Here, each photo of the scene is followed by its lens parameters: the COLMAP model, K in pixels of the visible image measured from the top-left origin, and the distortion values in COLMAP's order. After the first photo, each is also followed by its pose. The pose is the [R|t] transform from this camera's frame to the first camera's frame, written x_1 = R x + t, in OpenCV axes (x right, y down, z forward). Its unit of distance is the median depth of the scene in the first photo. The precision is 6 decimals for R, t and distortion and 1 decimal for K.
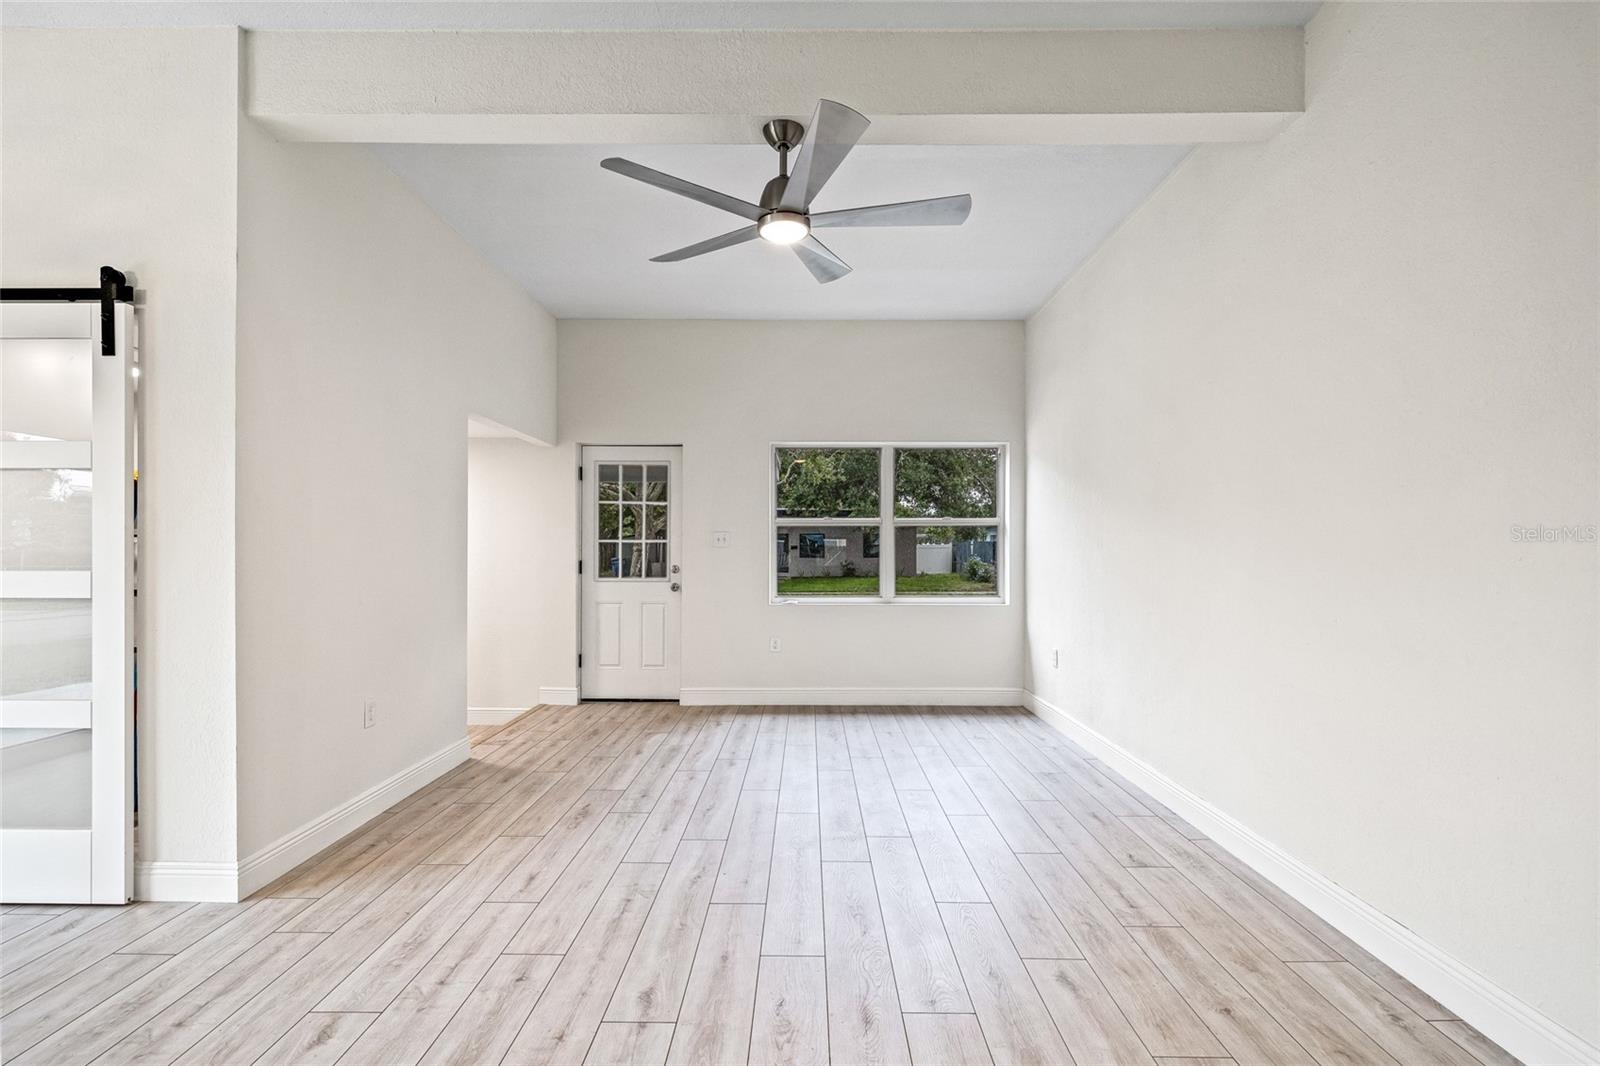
lens RADIAL K [[759.4, 0, 802.4], [0, 759.4, 547.7], [0, 0, 1]] dist [0.001673, -0.000472]
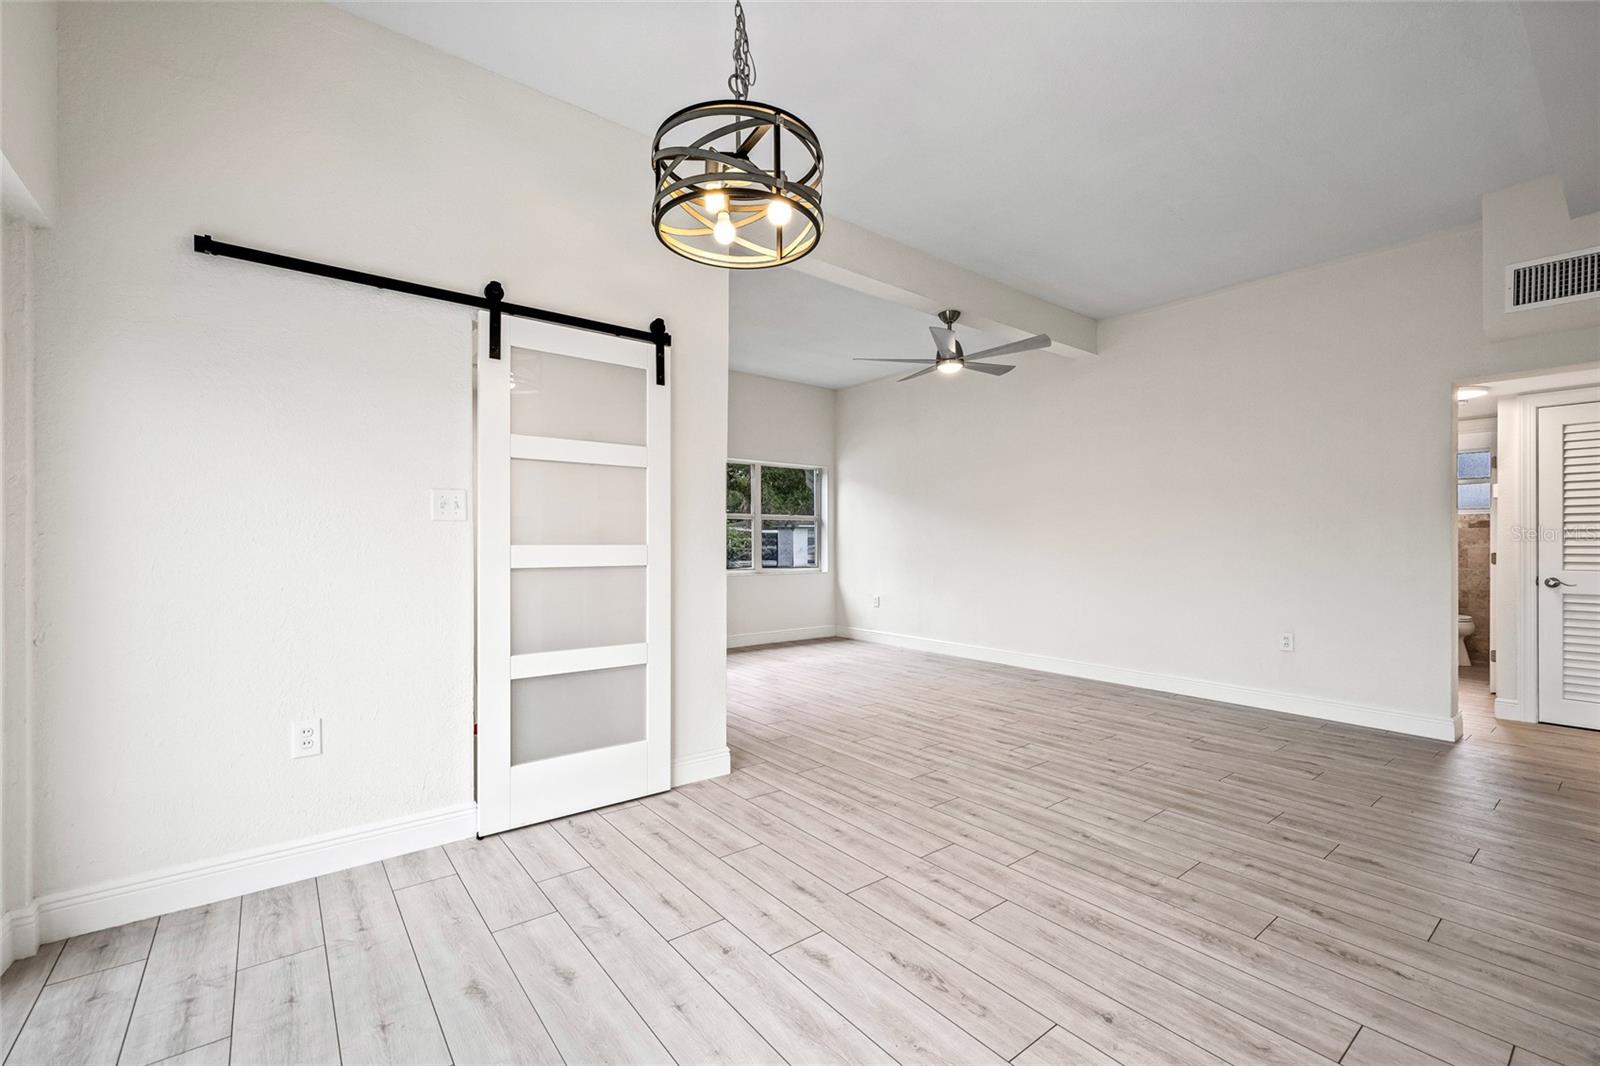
lens RADIAL K [[669.1, 0, 793.0], [0, 669.1, 531.9], [0, 0, 1]] dist [-0.019357, -0.000214]
pose [[0.784119, 0.005933, 0.620582, -1.468681], [0.003212, 0.999902, -0.013617, 0.027042], [-0.620602, 0.012671, 0.784023, -0.073500]]
